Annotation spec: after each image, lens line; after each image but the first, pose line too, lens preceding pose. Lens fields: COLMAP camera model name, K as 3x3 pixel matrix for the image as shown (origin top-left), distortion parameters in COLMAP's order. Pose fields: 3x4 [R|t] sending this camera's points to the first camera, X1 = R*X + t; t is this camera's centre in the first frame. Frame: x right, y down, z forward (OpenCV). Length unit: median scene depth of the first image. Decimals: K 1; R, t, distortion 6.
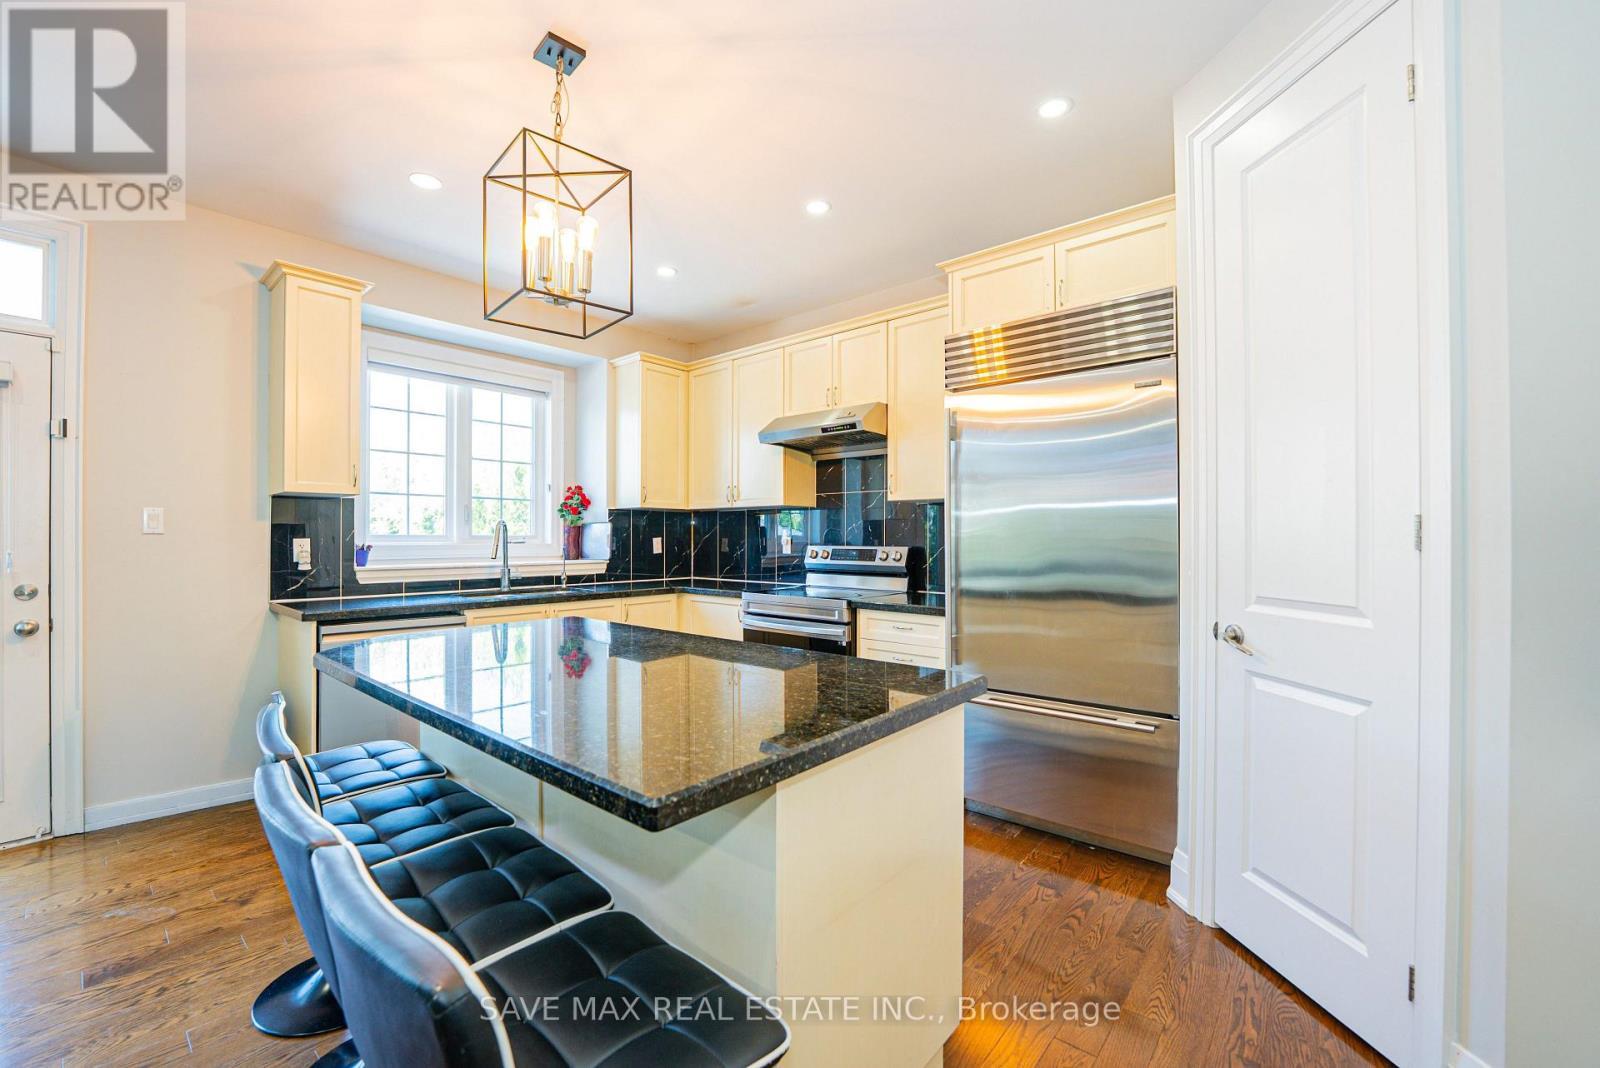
lens RADIAL K [[652.3, 0, 799.2], [0, 652.3, 537.1], [0, 0, 1]] dist [-0.028563, 0.002744]
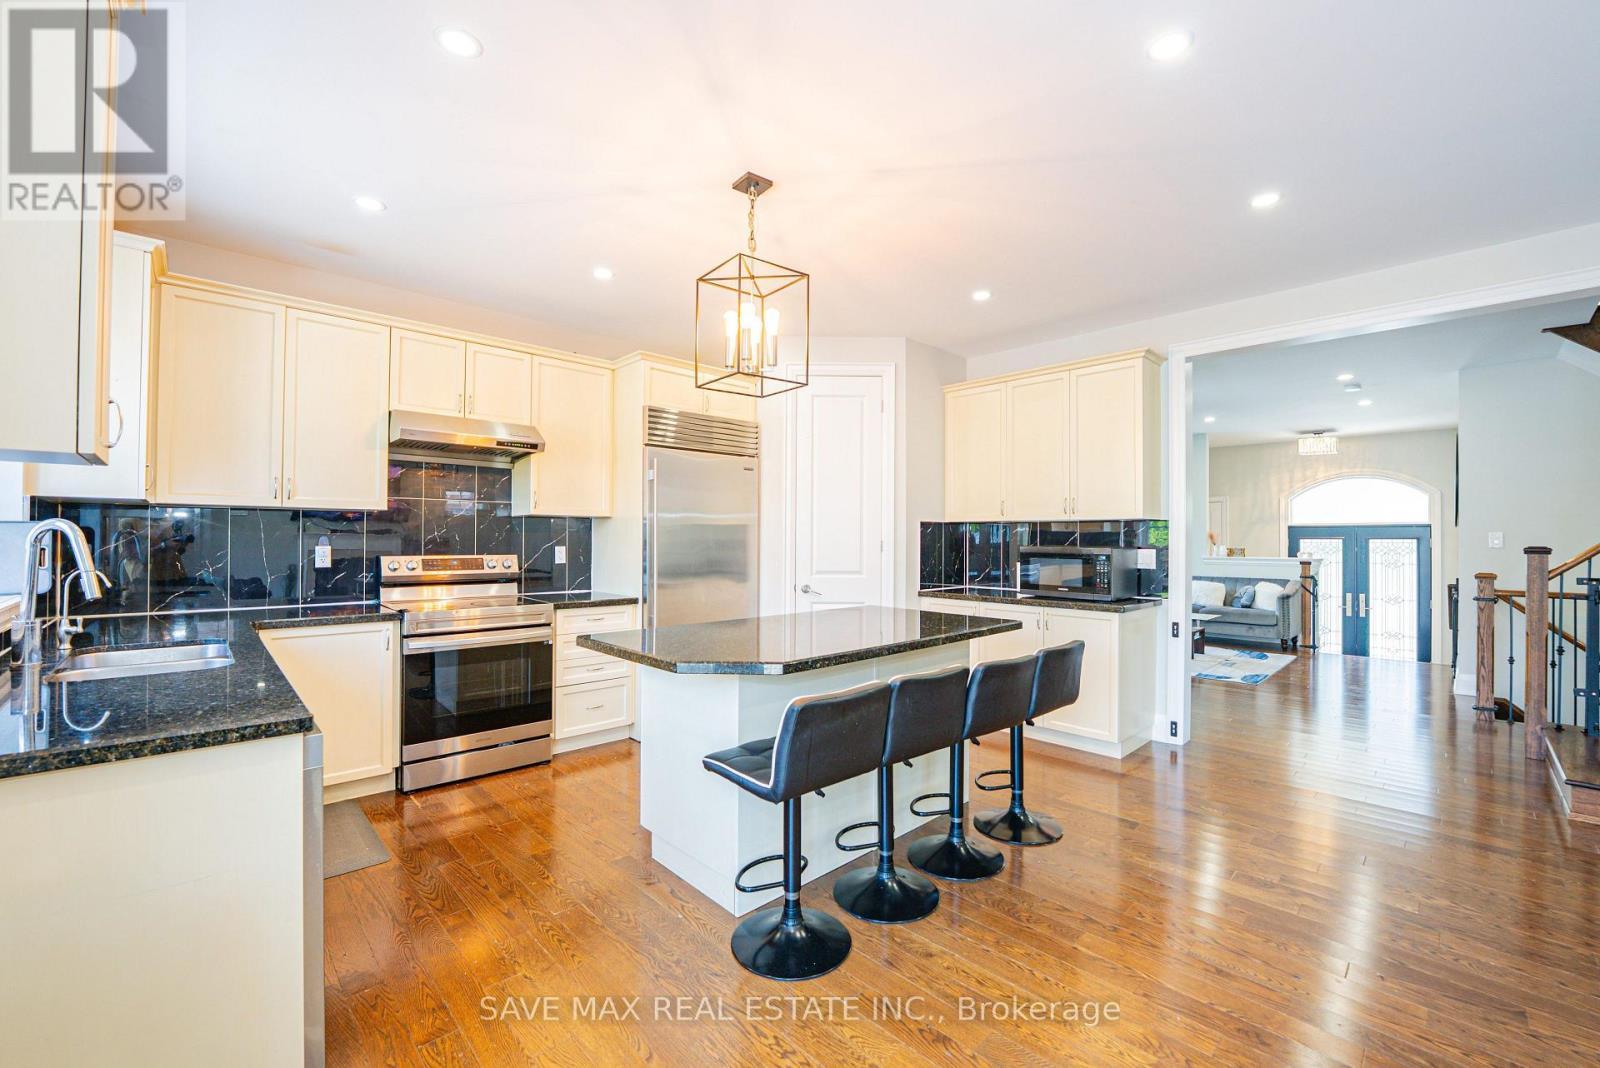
lens RADIAL K [[652.3, 0, 801.4], [0, 652.3, 531.7], [0, 0, 1]] dist [-0.028563, 0.002744]
pose [[0.096204, 0.010674, 0.995304, -1.063193], [-0.006075, 0.999930, -0.010137, -0.019499], [-0.995343, -0.005071, 0.096262, 0.486318]]
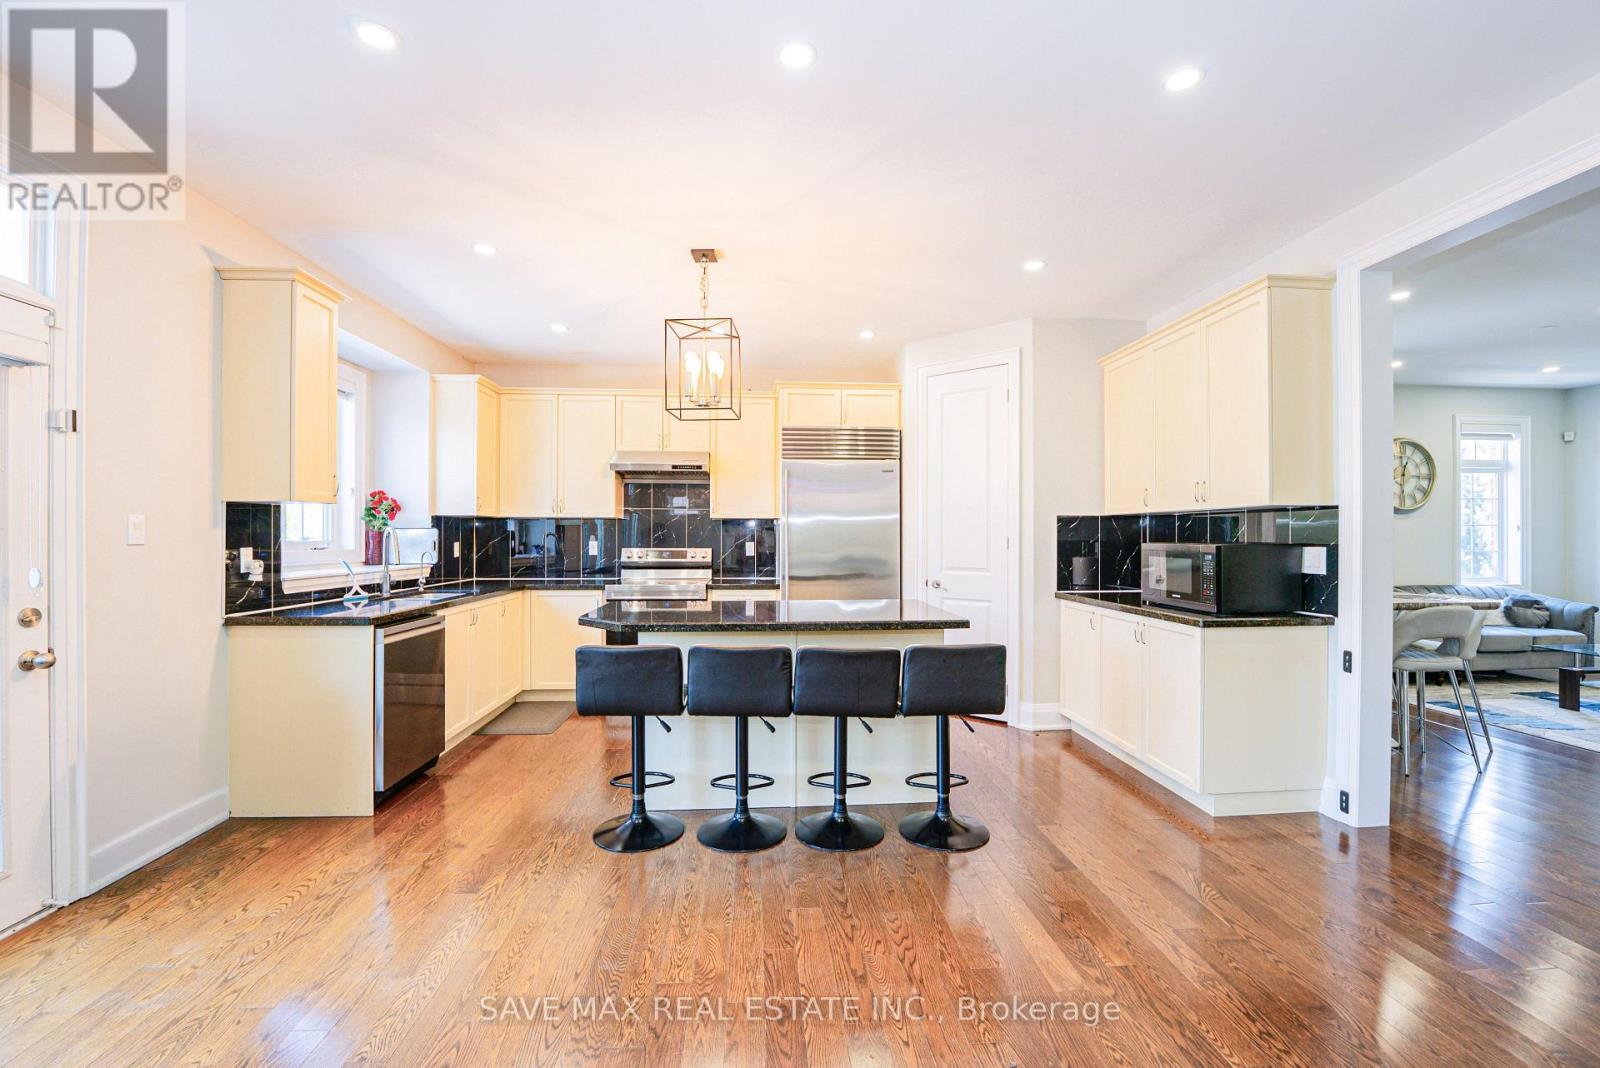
lens RADIAL K [[652.3, 0, 805.3], [0, 652.3, 535.6], [0, 0, 1]] dist [-0.028563, 0.002744]
pose [[0.706976, 0.001425, 0.707237, -0.873908], [-0.001499, 0.999999, -0.000517, -0.016394], [-0.707236, -0.000695, 0.706977, -0.239913]]
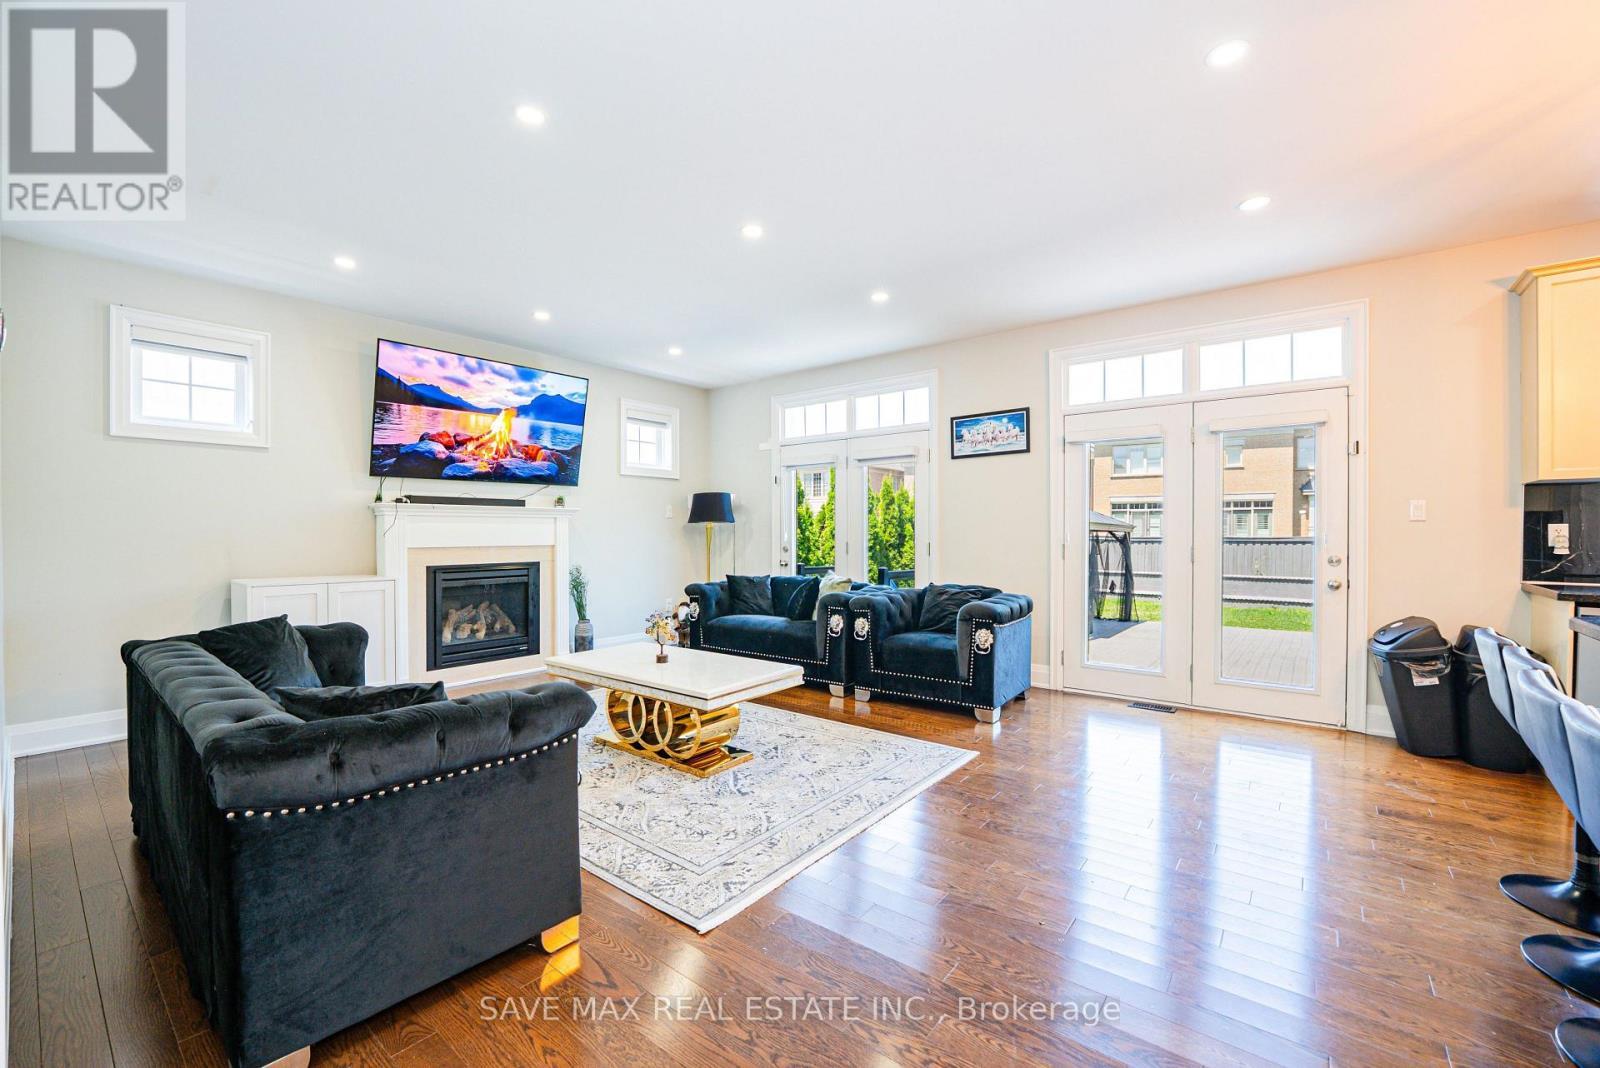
lens RADIAL K [[652.3, 0, 798.0], [0, 652.3, 537.1], [0, 0, 1]] dist [-0.028563, 0.002744]
pose [[0.033616, 0.009655, -0.999388, 0.198158], [0.002071, 0.999951, 0.009730, 0.011272], [0.999433, -0.002397, 0.033594, -0.260784]]
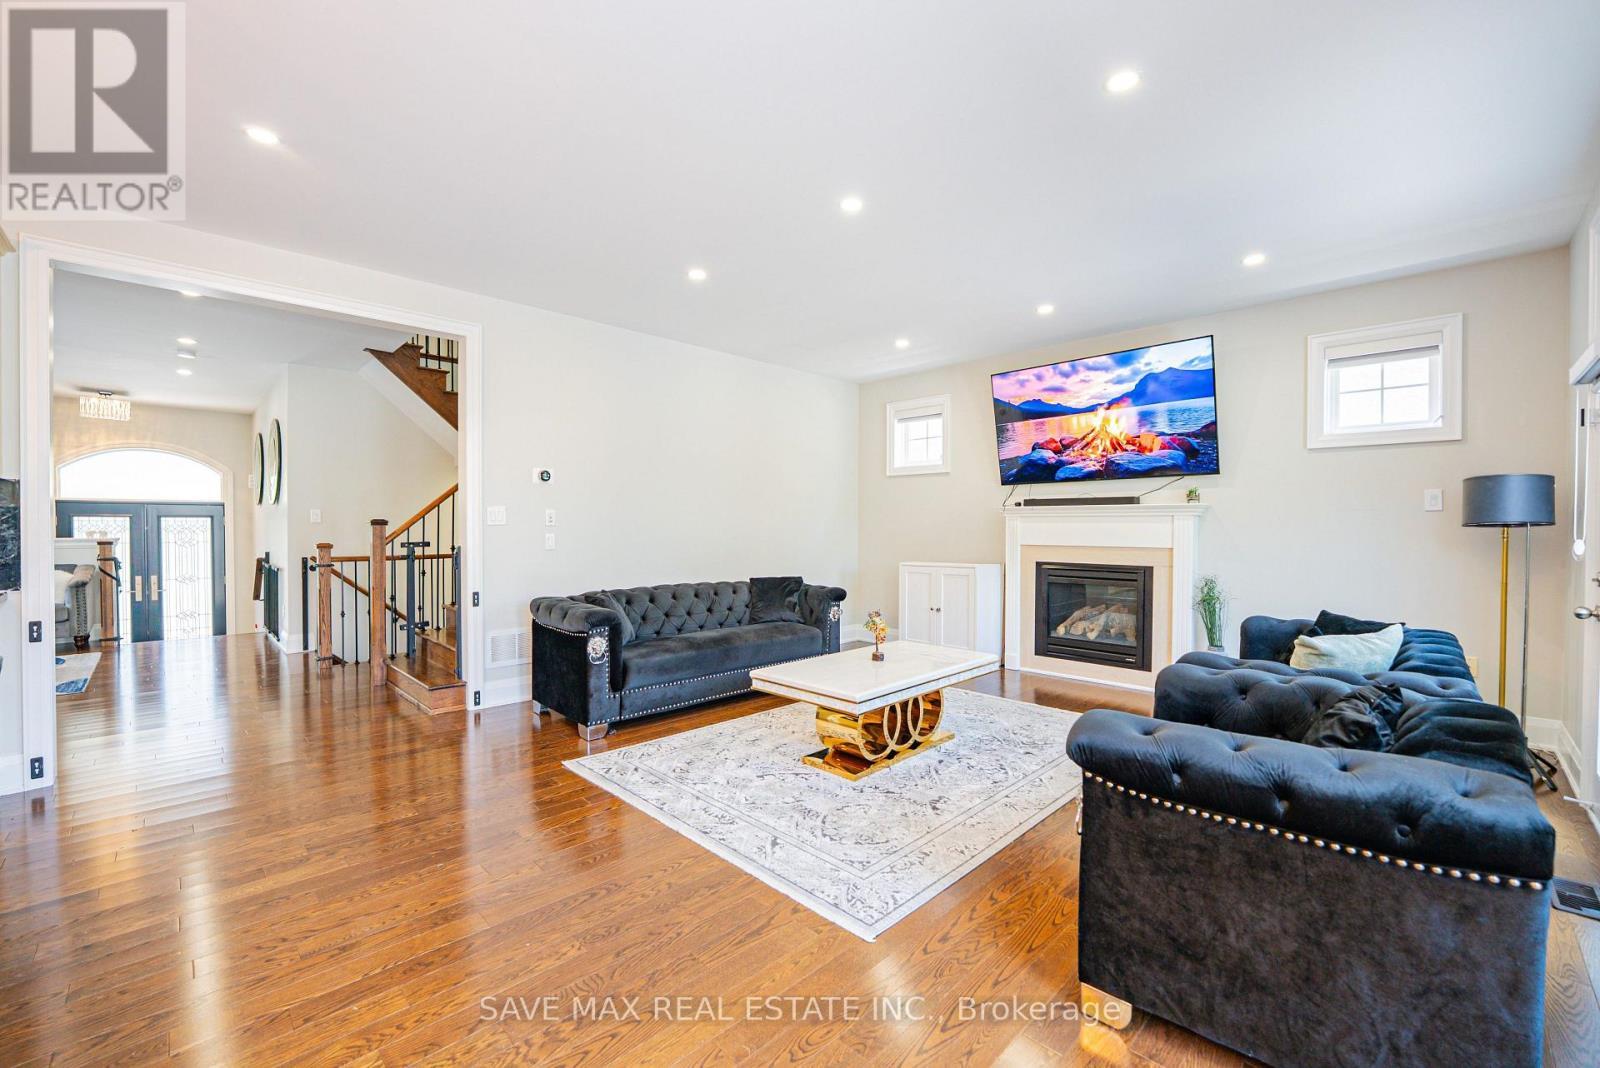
lens RADIAL K [[652.3, 0, 800.2], [0, 652.3, 537.0], [0, 0, 1]] dist [-0.028563, 0.002744]
pose [[-0.996970, -0.004605, 0.077645, -0.877308], [-0.003470, 0.999885, 0.014750, 0.004408], [-0.077704, 0.014436, -0.996872, 0.687804]]
